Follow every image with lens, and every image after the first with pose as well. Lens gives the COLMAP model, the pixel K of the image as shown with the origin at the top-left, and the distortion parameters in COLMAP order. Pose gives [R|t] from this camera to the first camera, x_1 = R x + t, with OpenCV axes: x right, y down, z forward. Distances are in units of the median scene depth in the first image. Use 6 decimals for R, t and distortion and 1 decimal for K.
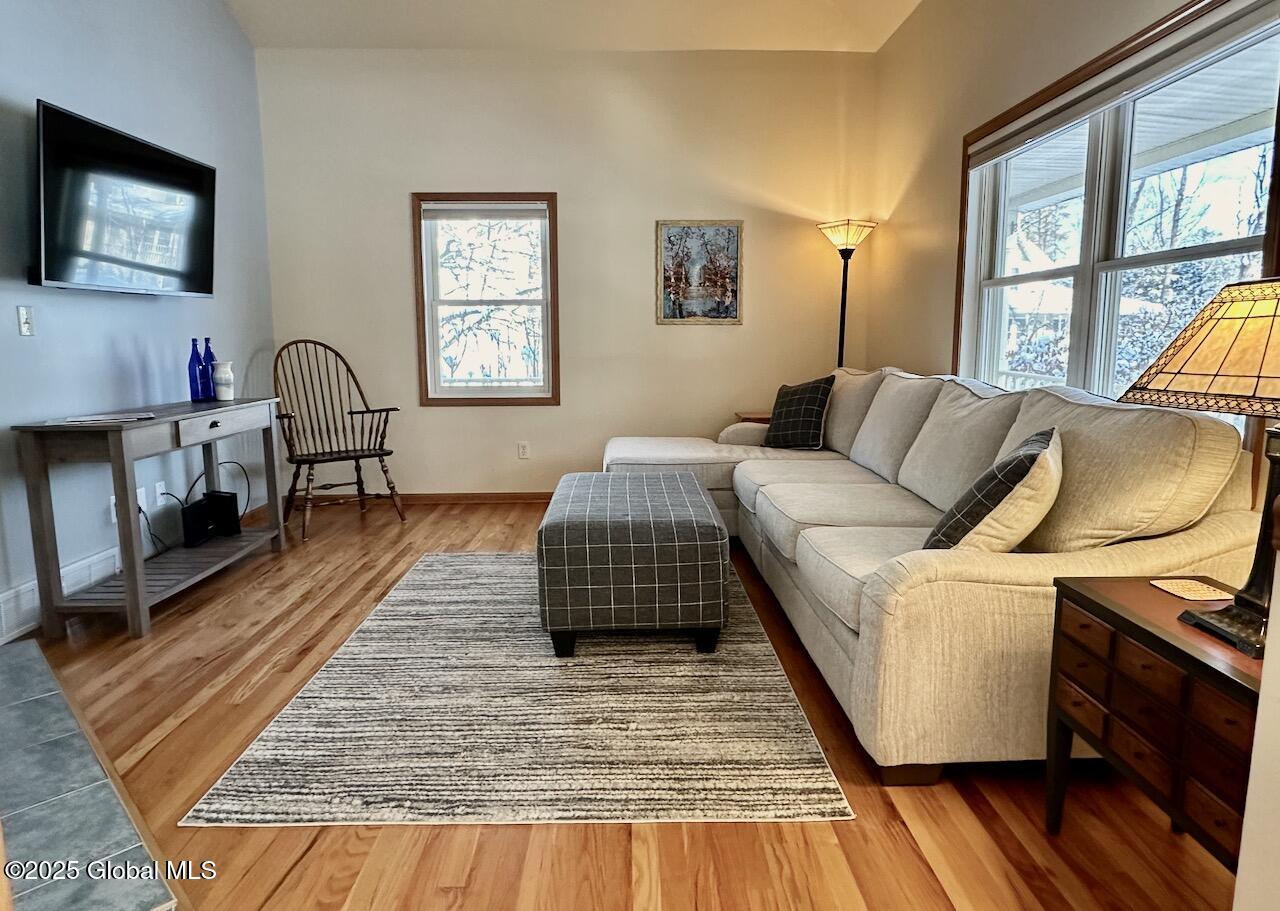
lens RADIAL K [[760.7, 0, 640.0], [0, 760.7, 451.4], [0, 0, 1]] dist [0.009605, 0.001950]
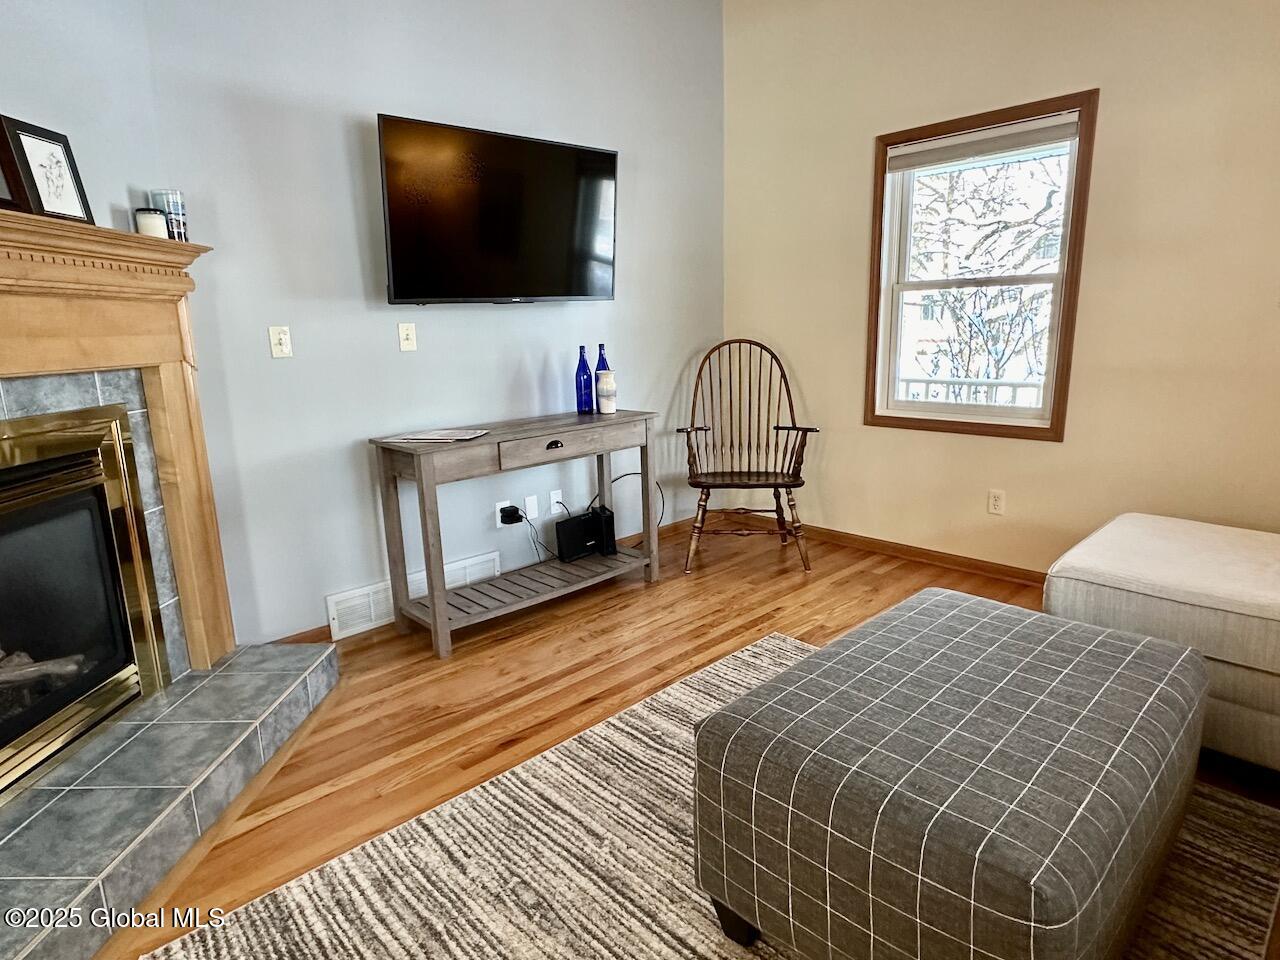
lens RADIAL K [[739.1, 0, 639.3], [0, 739.1, 487.5], [0, 0, 1]] dist [-0.003284, -0.000594]
pose [[0.667037, 0.148823, -0.730010, 0.150700], [-0.081734, 0.988549, 0.126846, -0.095354], [0.740528, -0.024944, 0.671562, 0.429540]]
